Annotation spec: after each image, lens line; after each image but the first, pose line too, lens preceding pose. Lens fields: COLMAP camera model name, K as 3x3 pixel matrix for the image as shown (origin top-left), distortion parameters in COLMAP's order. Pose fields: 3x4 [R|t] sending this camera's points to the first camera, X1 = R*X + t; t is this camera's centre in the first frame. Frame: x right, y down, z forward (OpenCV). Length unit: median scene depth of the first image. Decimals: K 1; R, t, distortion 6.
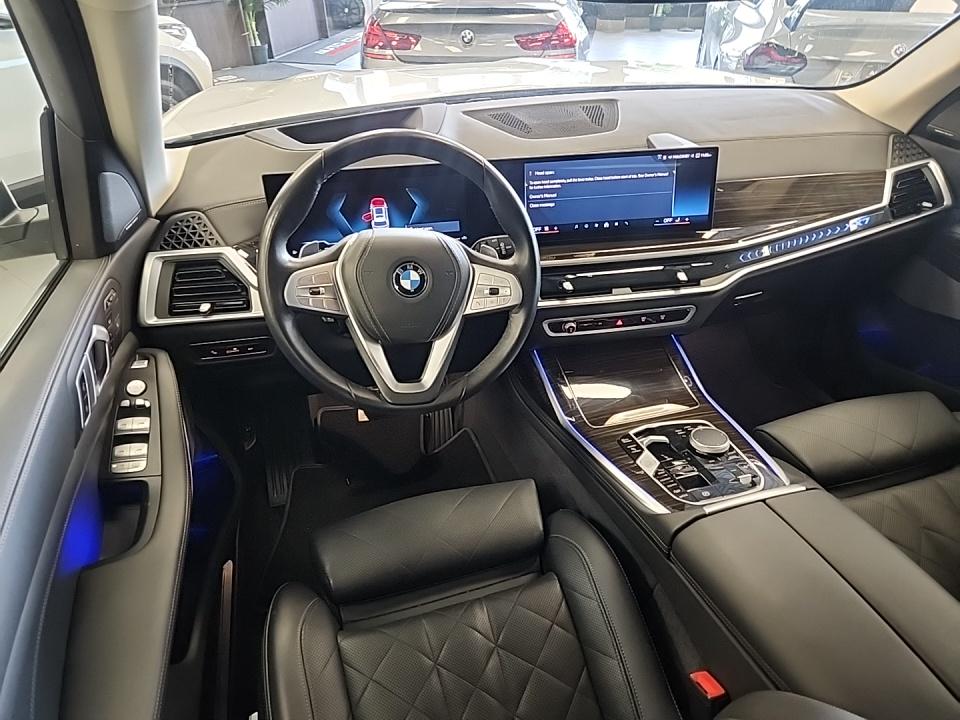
lens RADIAL K [[634.2, 0, 480.0], [0, 634.2, 360.0], [0, 0, 1]] dist [0.006970, -0.000292]
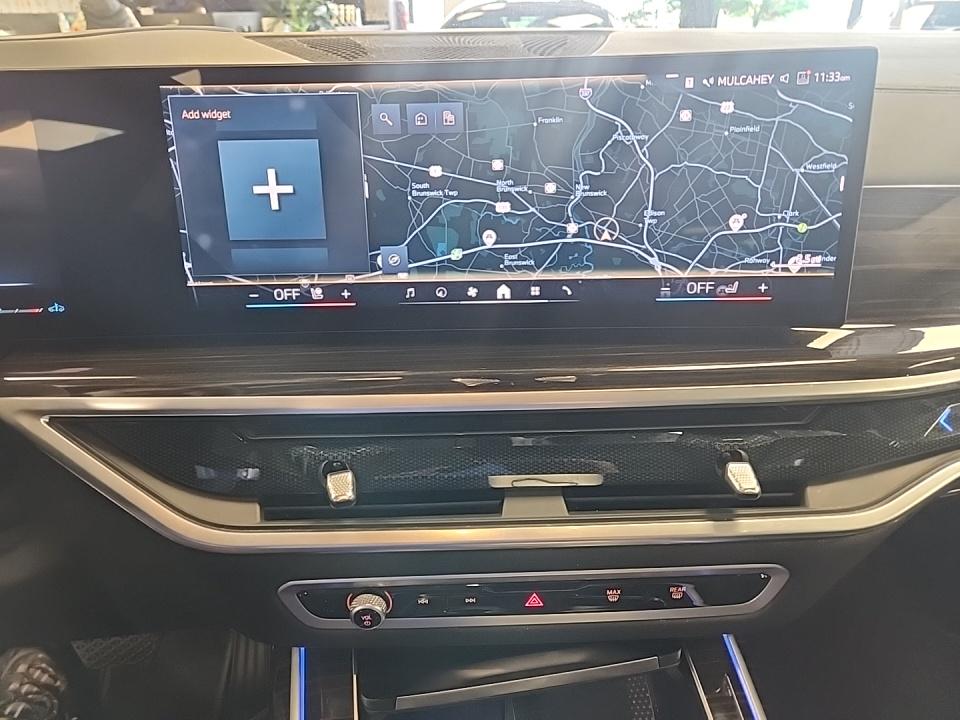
lens RADIAL K [[634.2, 0, 480.0], [0, 634.2, 360.0], [0, 0, 1]] dist [0.006970, -0.000292]
pose [[0.993999, 0.058020, -0.092732, 0.218638], [-0.069985, 0.988845, -0.131484, -0.135447], [0.084069, 0.137185, 0.986972, 0.683491]]
